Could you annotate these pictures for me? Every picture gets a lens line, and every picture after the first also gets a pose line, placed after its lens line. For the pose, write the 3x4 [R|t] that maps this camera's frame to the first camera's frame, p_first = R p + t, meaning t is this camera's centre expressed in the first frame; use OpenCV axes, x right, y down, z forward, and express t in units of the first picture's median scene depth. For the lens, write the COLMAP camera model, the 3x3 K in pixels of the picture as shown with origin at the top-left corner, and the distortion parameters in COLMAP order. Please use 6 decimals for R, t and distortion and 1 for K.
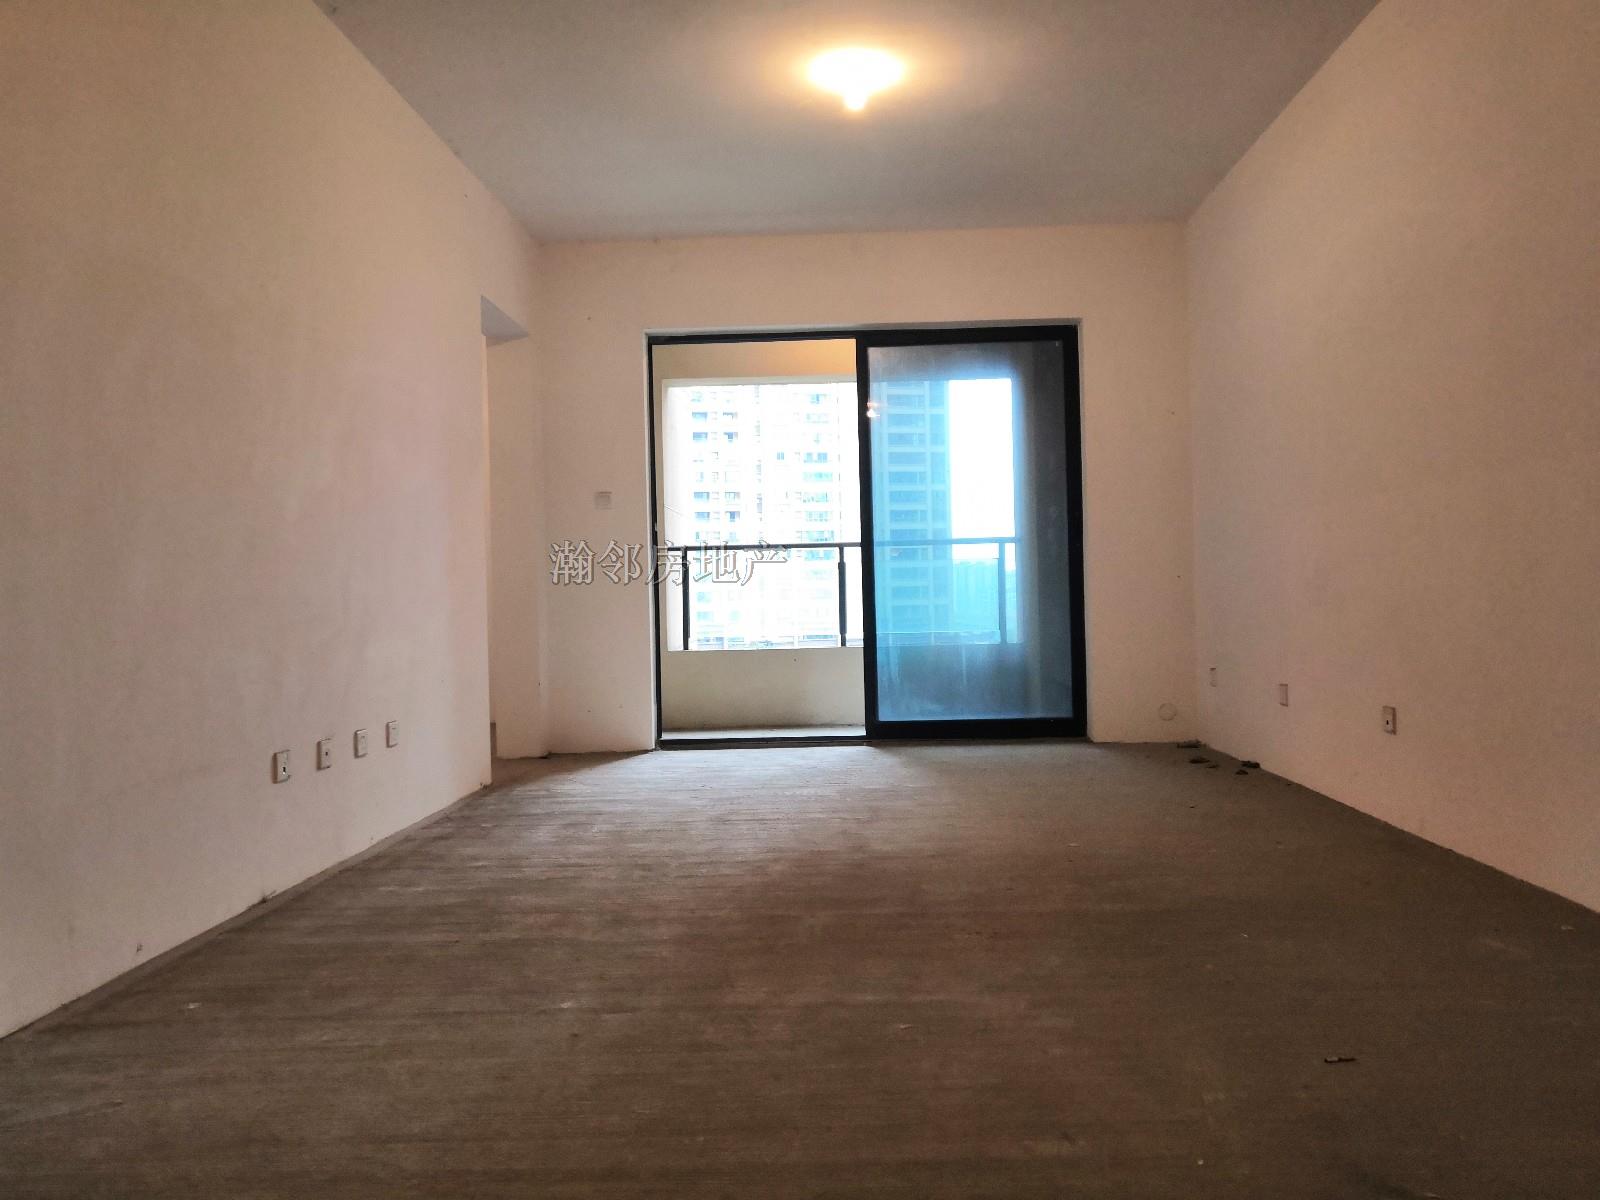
lens RADIAL K [[1238.0, 0, 800.0], [0, 1238.0, 600.0], [0, 0, 1]] dist [0.001943, -0.001519]
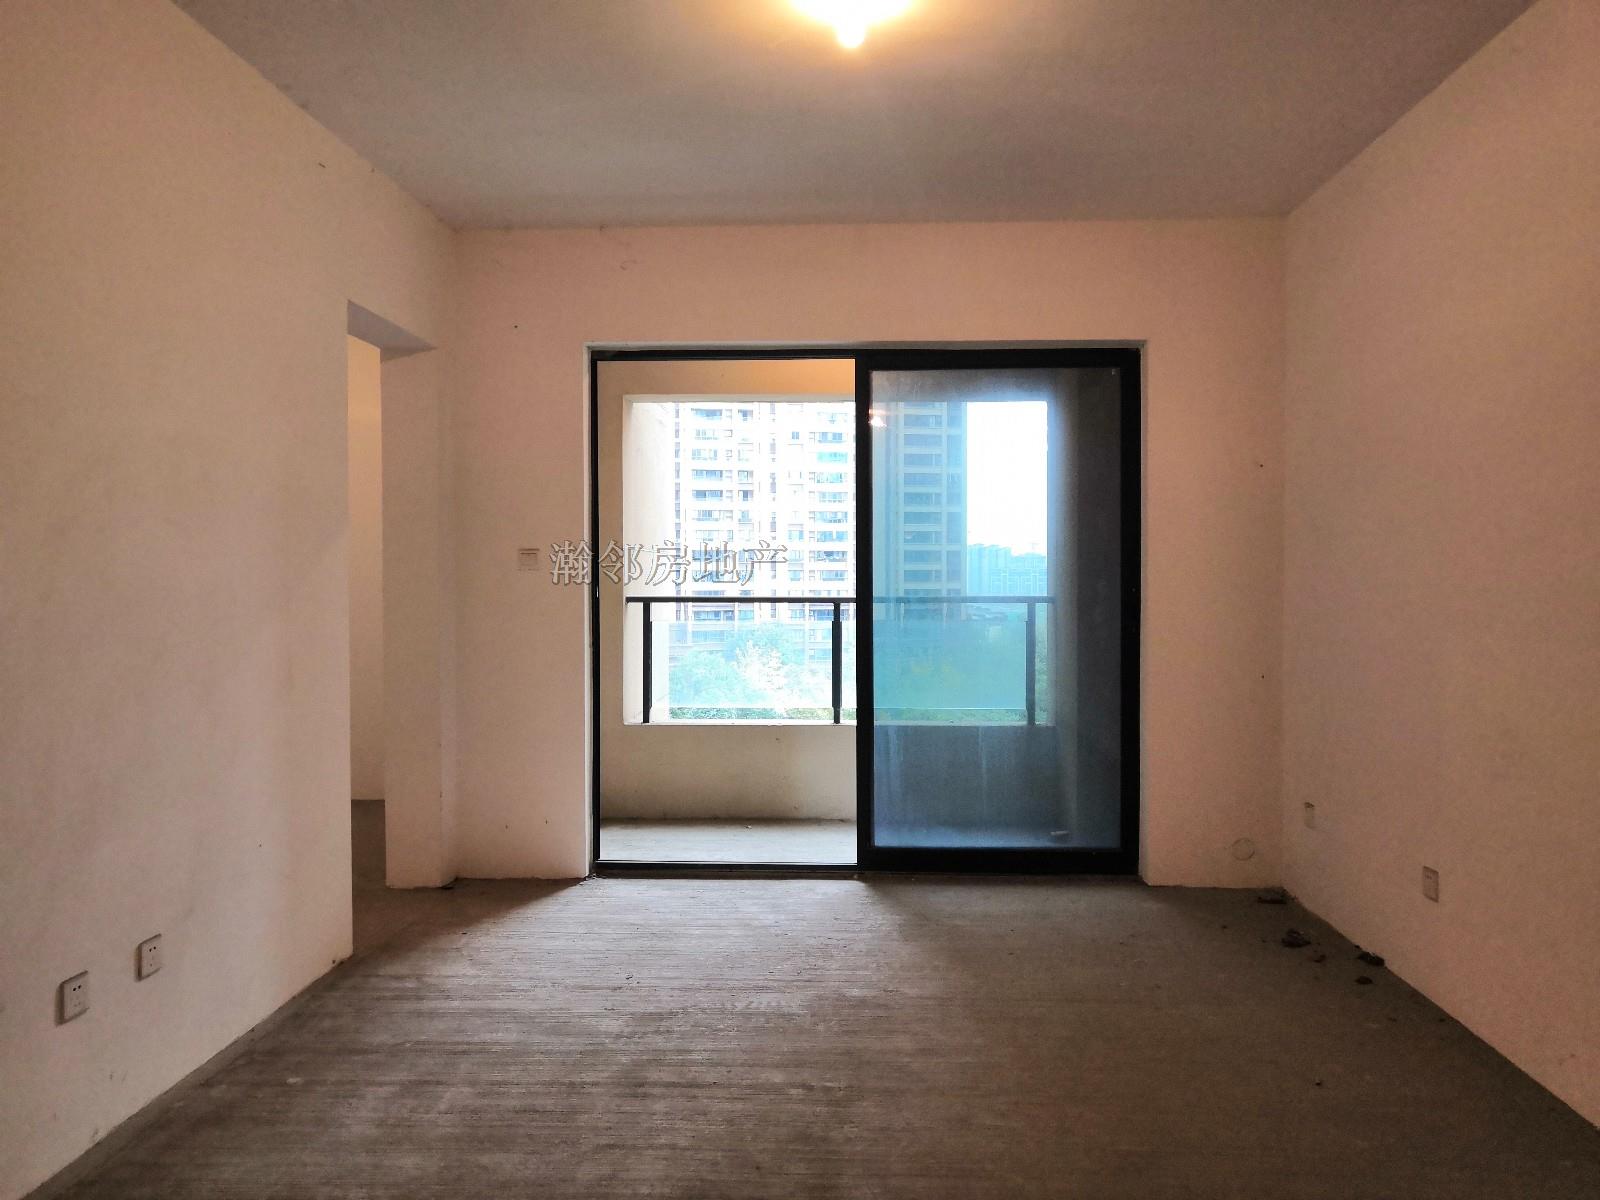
lens RADIAL K [[1244.9, 0, 805.6], [0, 1244.9, 602.8], [0, 0, 1]] dist [0.006987, 0.007588]
pose [[0.999764, 0.021168, -0.004821, 0.020114], [-0.021077, 0.999611, 0.018243, -0.069139], [0.005205, -0.018137, 0.999822, 0.204896]]
